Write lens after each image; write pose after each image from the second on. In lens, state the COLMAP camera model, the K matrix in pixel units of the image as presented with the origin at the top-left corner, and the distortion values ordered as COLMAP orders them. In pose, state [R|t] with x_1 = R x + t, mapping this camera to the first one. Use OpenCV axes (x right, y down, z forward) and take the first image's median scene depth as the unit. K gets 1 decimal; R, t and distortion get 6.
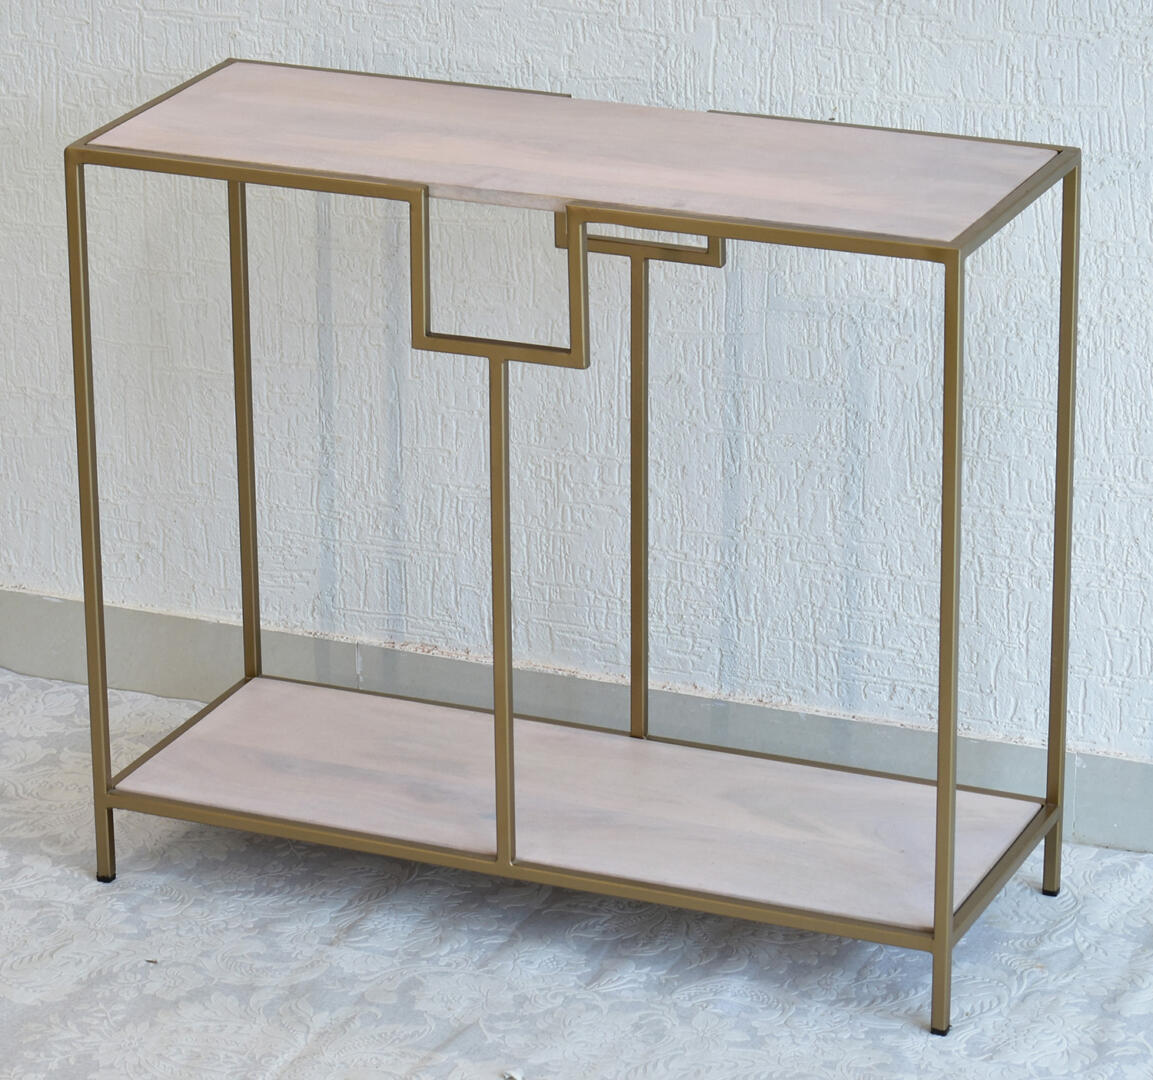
lens RADIAL K [[4806.3, 0, 472.5], [0, 4806.3, 536.7], [0, 0, 1]] dist [-0.043887, 0.000000]
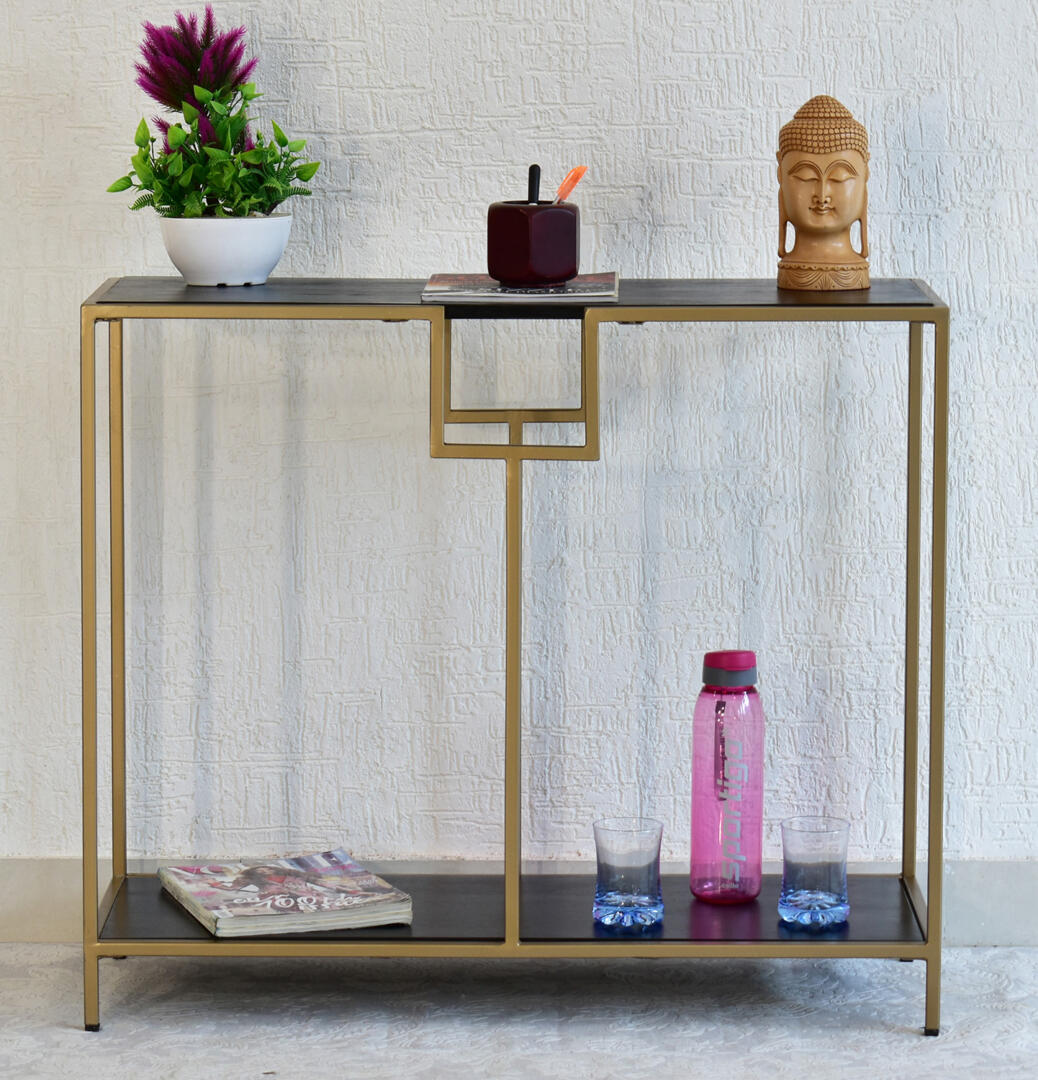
lens RADIAL K [[4349.6, 0, 499.1], [0, 4349.6, 403.9], [0, 0, 1]] dist [-0.056231, 0.000000]
pose [[0.917823, -0.028016, 0.396000, -0.367289], [0.125531, 0.966806, -0.222549, 0.153550], [-0.376621, 0.253971, 0.890874, 0.104705]]
